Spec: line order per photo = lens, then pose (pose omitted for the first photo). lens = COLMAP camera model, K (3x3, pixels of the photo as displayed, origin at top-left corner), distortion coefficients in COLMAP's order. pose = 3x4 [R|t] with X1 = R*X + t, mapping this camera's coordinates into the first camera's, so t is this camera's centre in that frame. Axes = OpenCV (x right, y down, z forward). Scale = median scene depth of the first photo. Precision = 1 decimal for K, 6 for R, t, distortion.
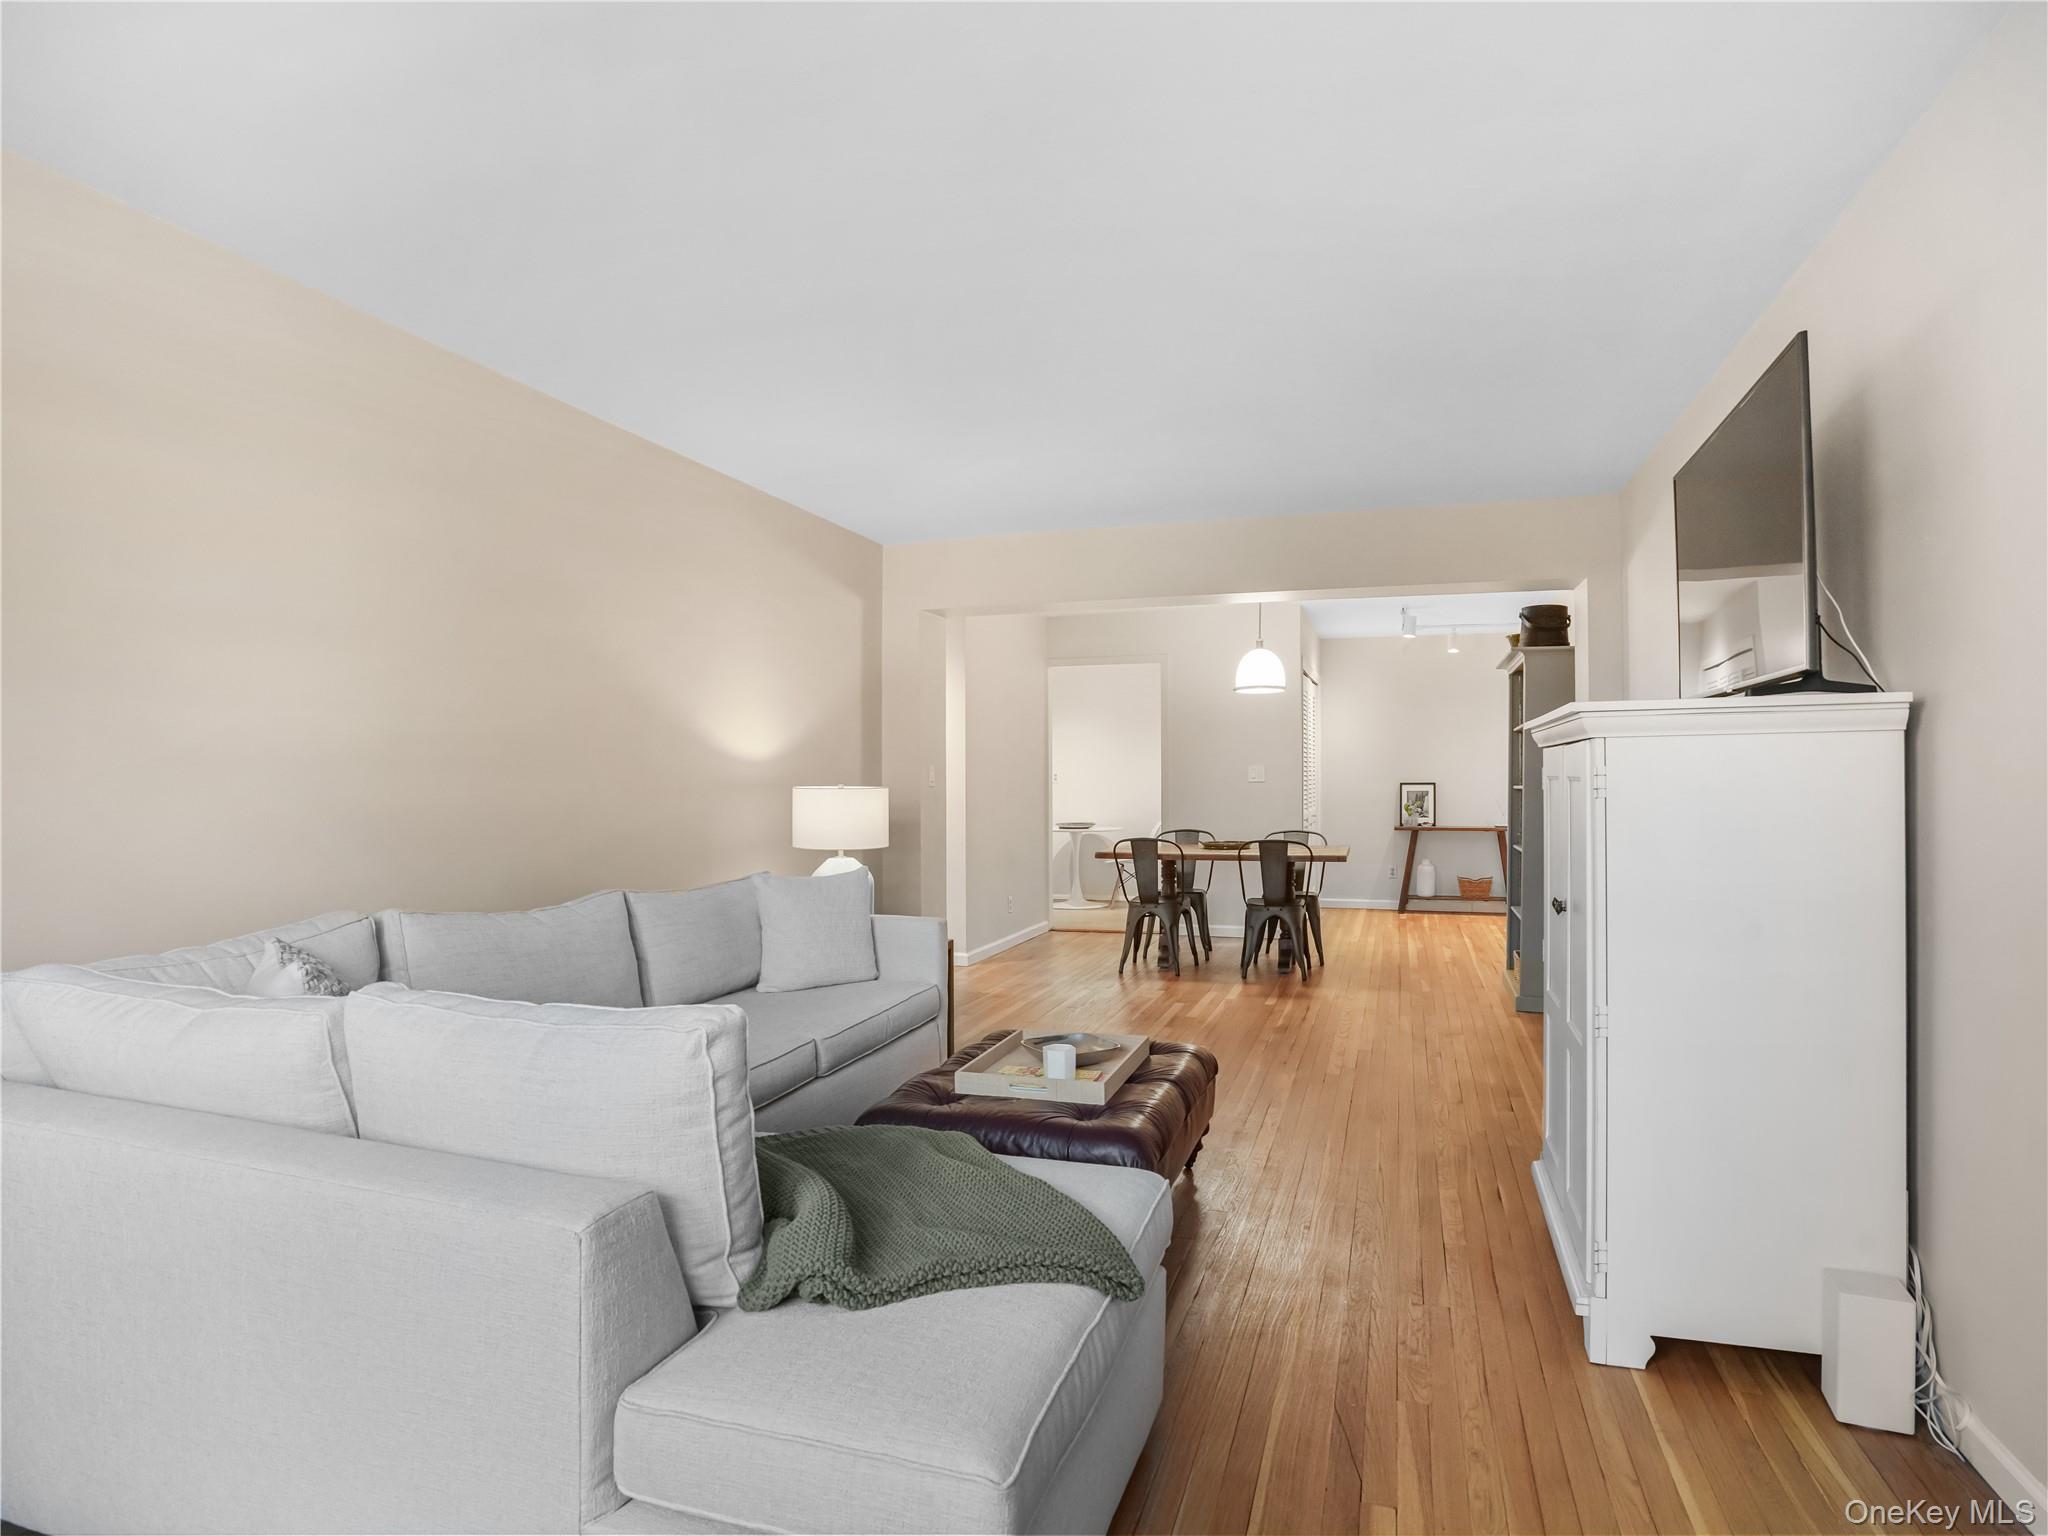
lens RADIAL K [[1151.6, 0, 1035.2], [0, 1151.6, 780.5], [0, 0, 1]] dist [-0.060955, 0.002554]
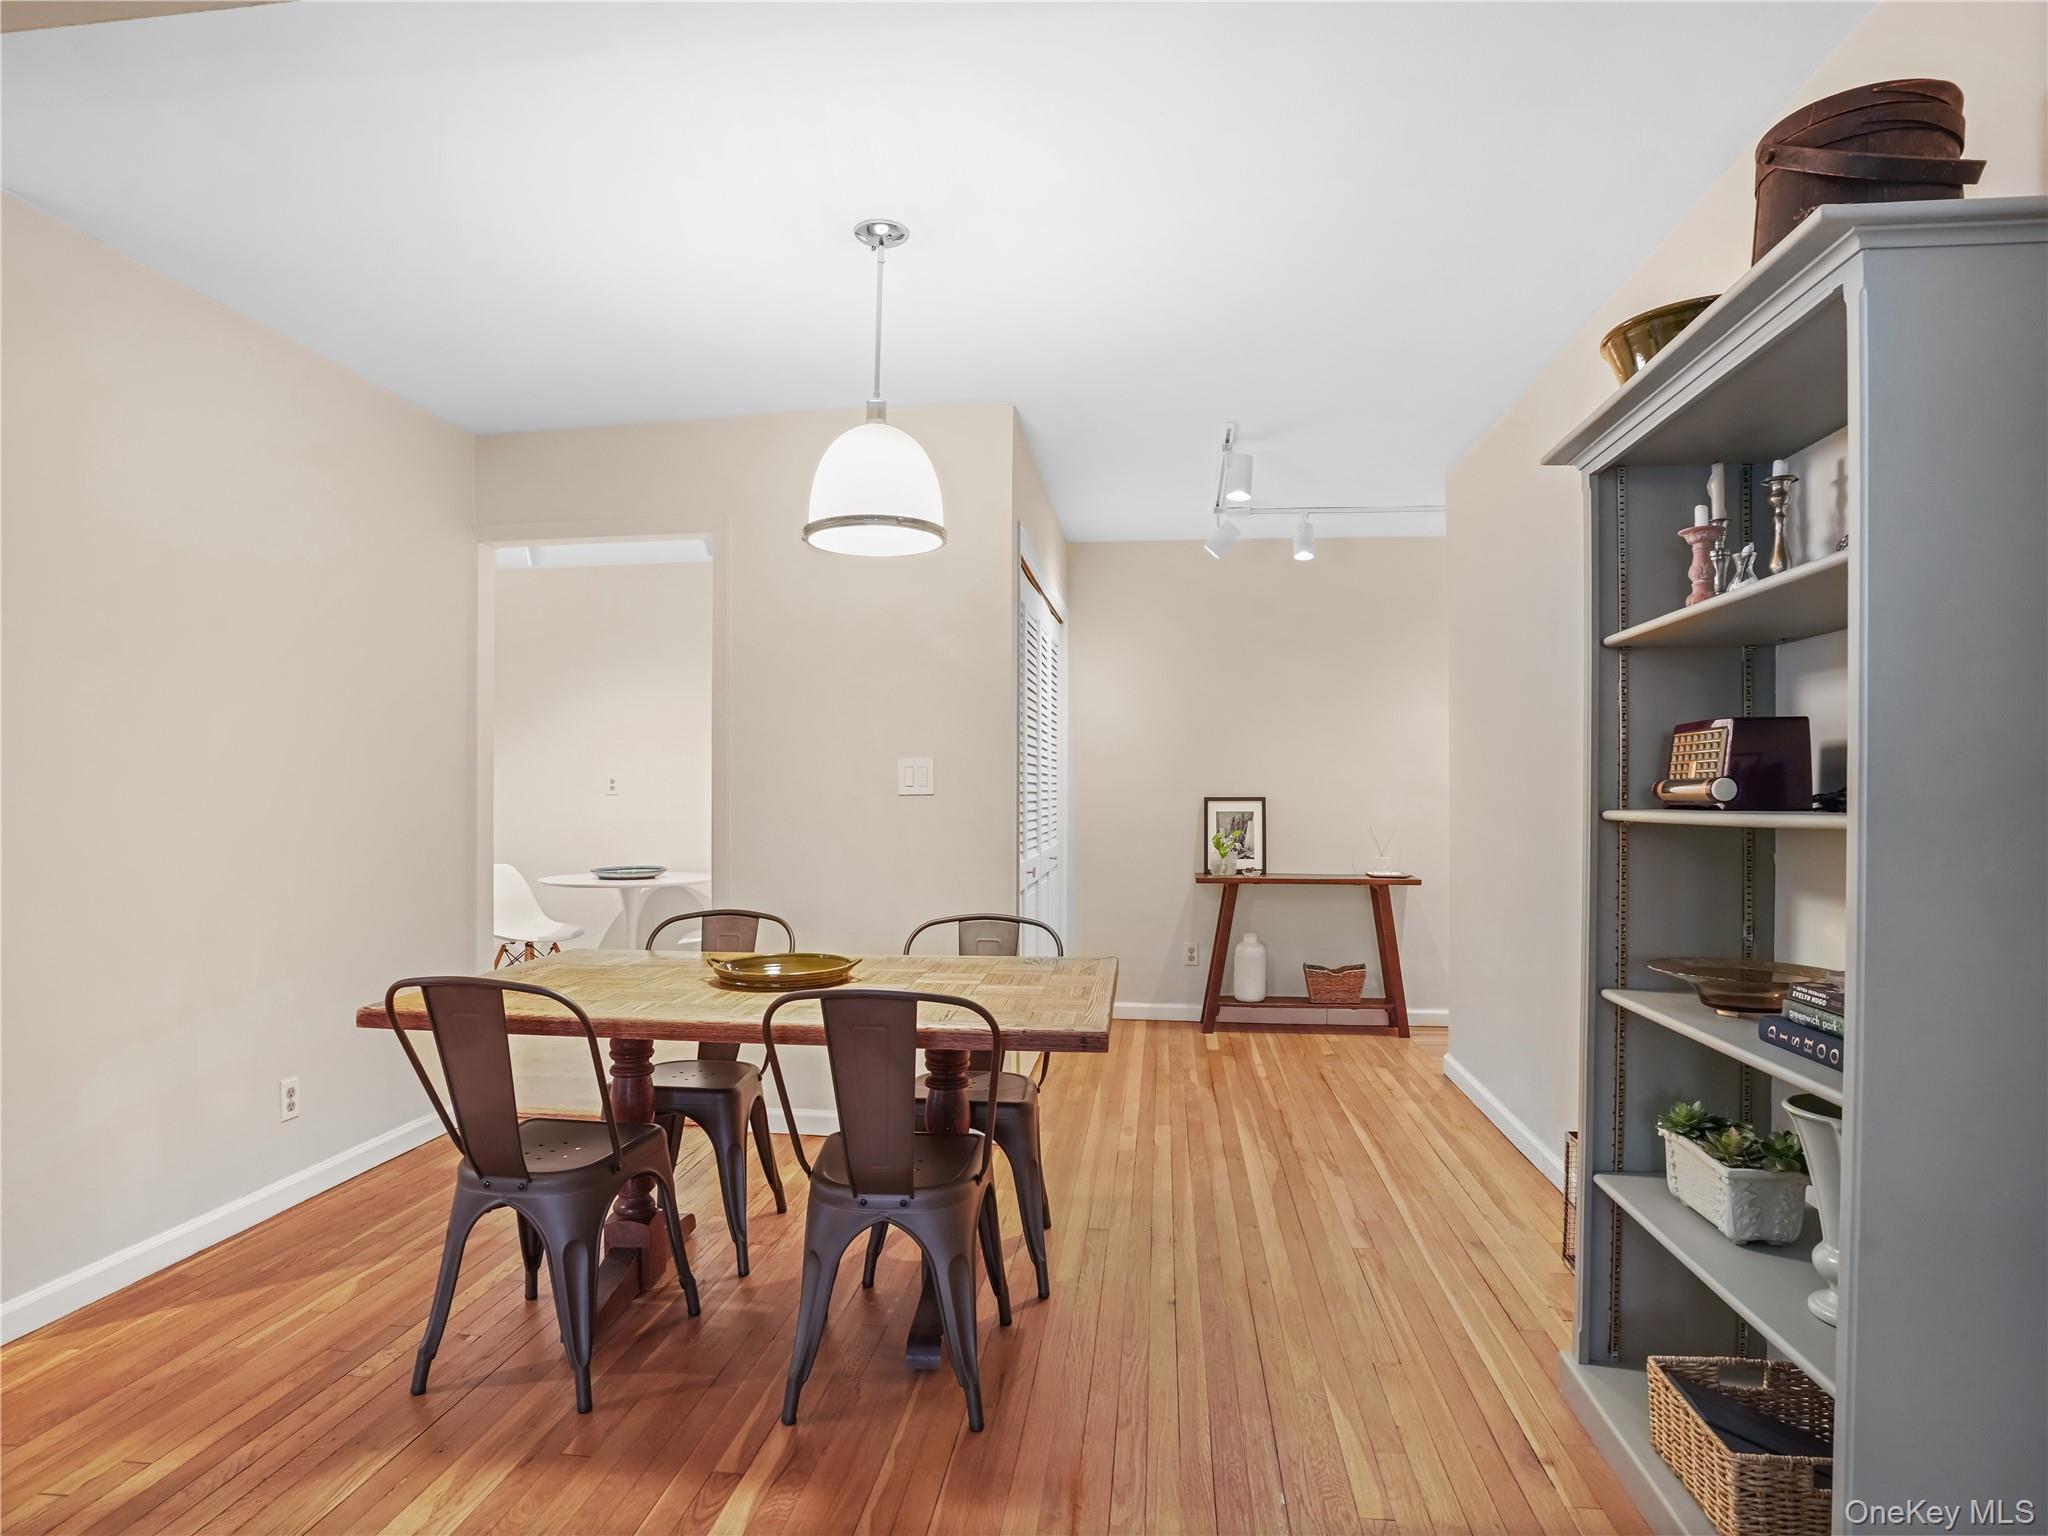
lens RADIAL K [[1151.6, 0, 1028.0], [0, 1151.6, 763.7], [0, 0, 1]] dist [-0.060955, 0.002554]
pose [[0.982080, 0.009299, 0.188237, 0.127228], [-0.004585, 0.999665, -0.025463, -0.000020], [-0.188411, 0.024144, 0.981793, 0.463850]]
